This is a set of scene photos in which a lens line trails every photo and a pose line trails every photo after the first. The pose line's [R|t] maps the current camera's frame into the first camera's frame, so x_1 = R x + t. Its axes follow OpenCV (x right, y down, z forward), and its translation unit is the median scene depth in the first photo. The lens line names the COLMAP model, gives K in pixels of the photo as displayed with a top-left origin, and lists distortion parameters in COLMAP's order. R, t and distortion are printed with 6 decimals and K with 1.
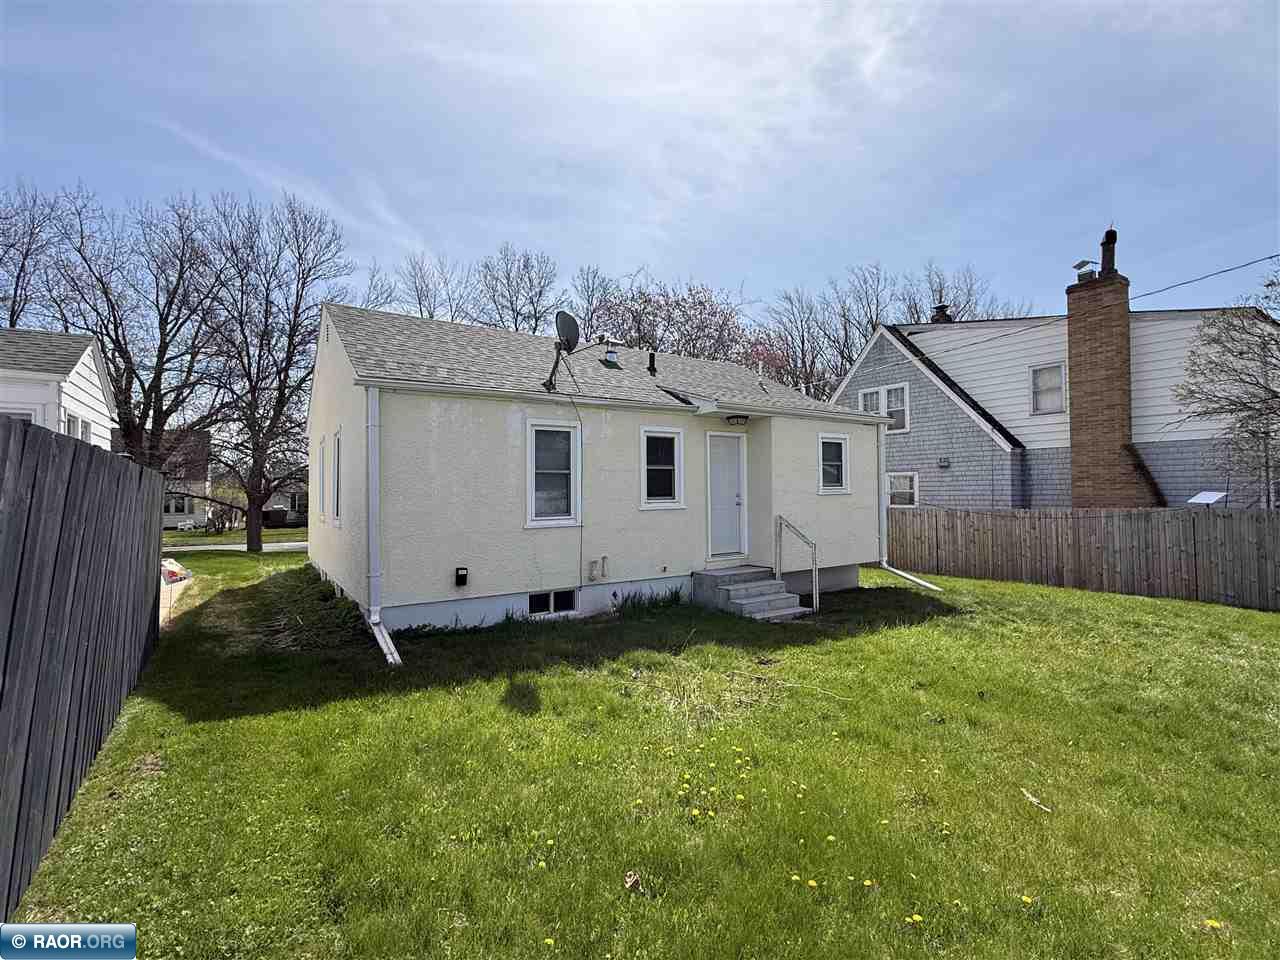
lens RADIAL K [[599.6, 0, 640.0], [0, 599.6, 480.0], [0, 0, 1]] dist [-0.001304, -0.001053]
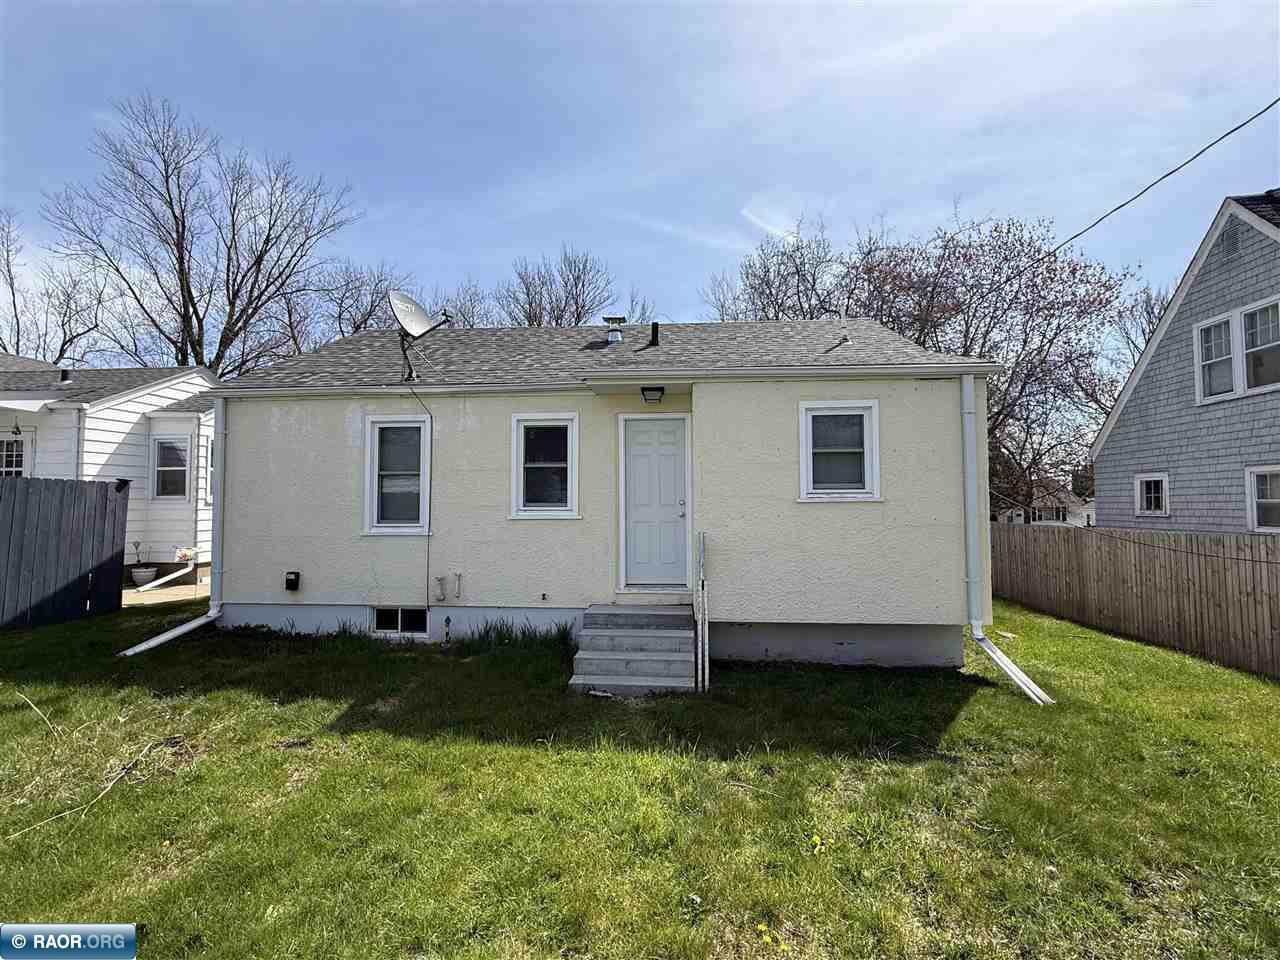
lens RADIAL K [[599.6, 0, 640.0], [0, 599.6, 480.0], [0, 0, 1]] dist [-0.001304, -0.001053]
pose [[0.786792, -0.016651, -0.616994, 0.597083], [0.005860, 0.999793, -0.019509, 0.013741], [0.617191, 0.011734, 0.786726, 0.451544]]
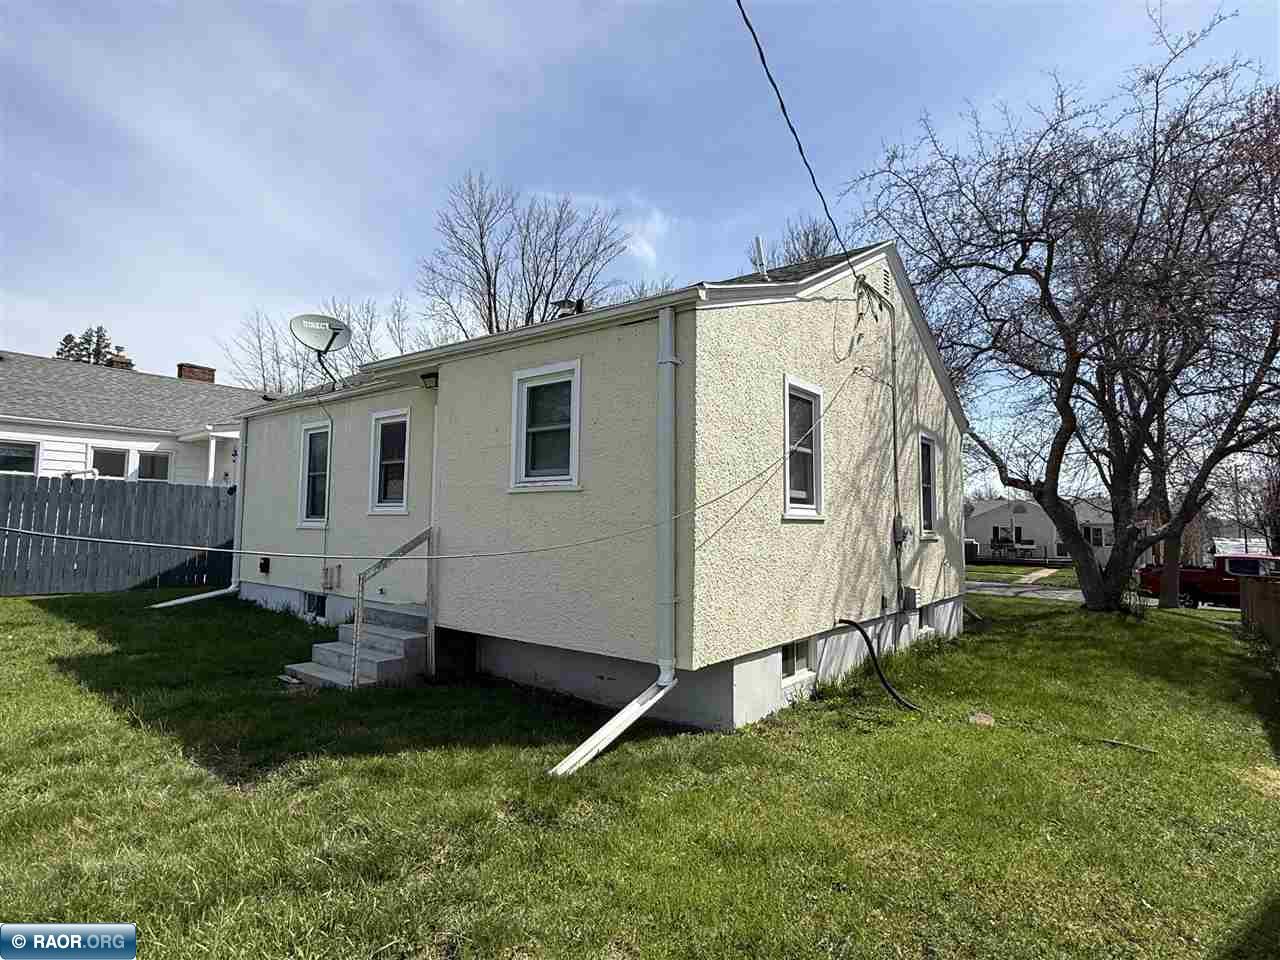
lens RADIAL K [[681.9, 0, 636.9], [0, 681.9, 484.8], [0, 0, 1]] dist [-0.002319, -0.000358]
pose [[0.314324, -0.041790, -0.948396, 0.960790], [-0.002622, 0.998989, -0.044888, 0.047268], [0.949312, 0.016596, 0.313897, 1.000760]]
